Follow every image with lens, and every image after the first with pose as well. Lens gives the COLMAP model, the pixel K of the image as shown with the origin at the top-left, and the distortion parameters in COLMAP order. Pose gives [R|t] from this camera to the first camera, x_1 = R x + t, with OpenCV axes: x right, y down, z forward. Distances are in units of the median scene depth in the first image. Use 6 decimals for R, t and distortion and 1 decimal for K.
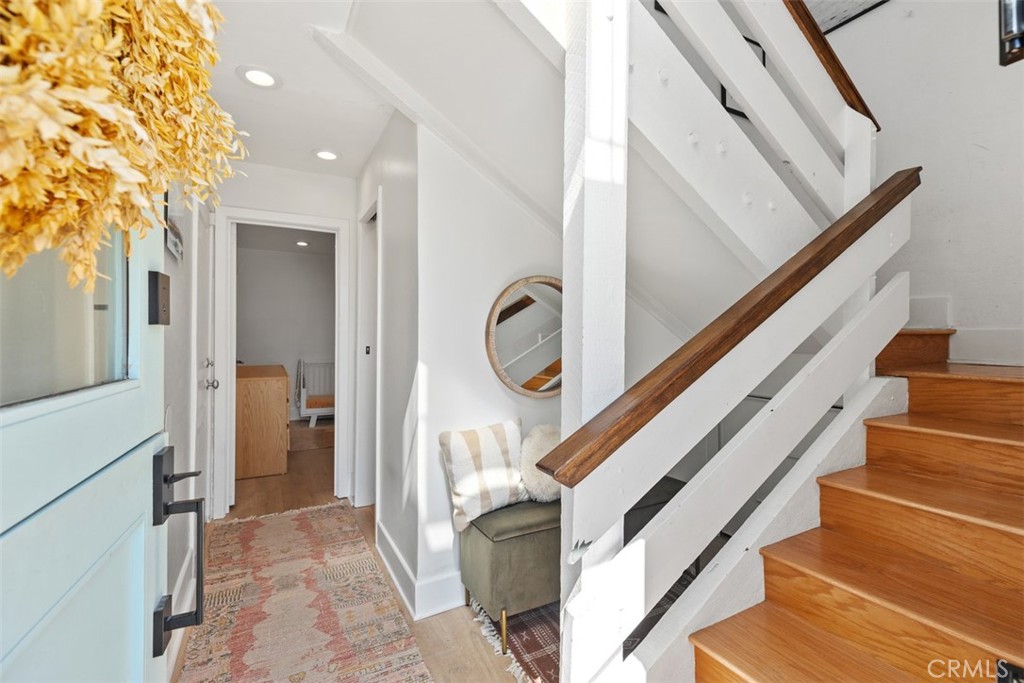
lens RADIAL K [[463.6, 0, 516.5], [0, 463.6, 342.9], [0, 0, 1]] dist [0.001574, 0.001481]
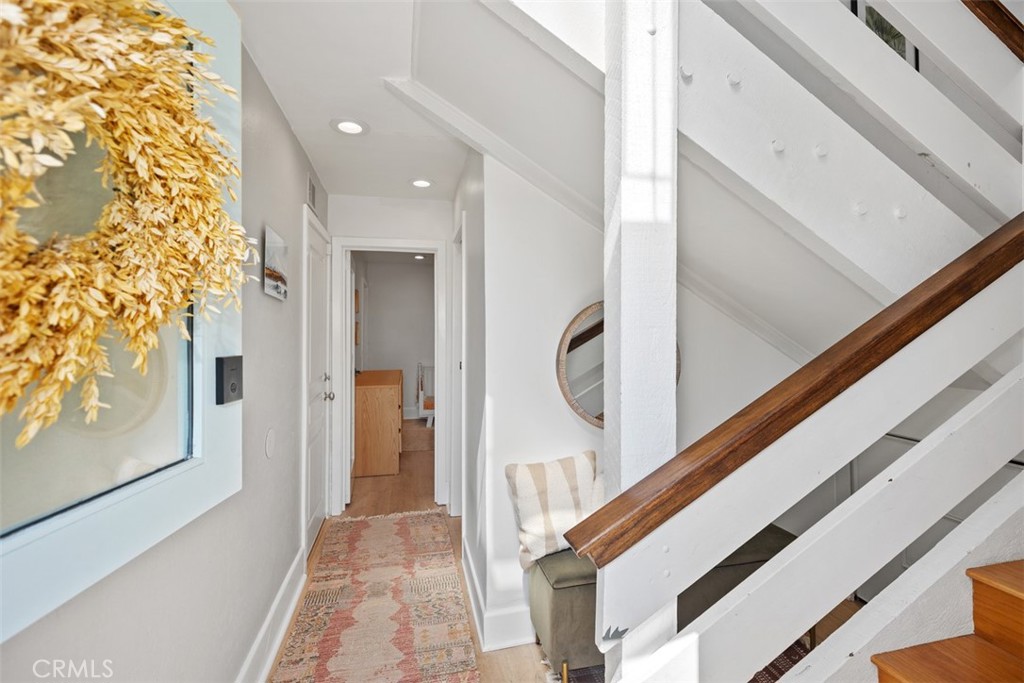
lens RADIAL K [[463.6, 0, 510.2], [0, 463.6, 337.4], [0, 0, 1]] dist [0.001574, 0.001481]
pose [[0.964025, -0.004306, -0.265777, 0.110285], [0.002496, 0.999971, -0.007148, -0.072970], [0.265800, 0.006227, 0.964008, 0.052564]]
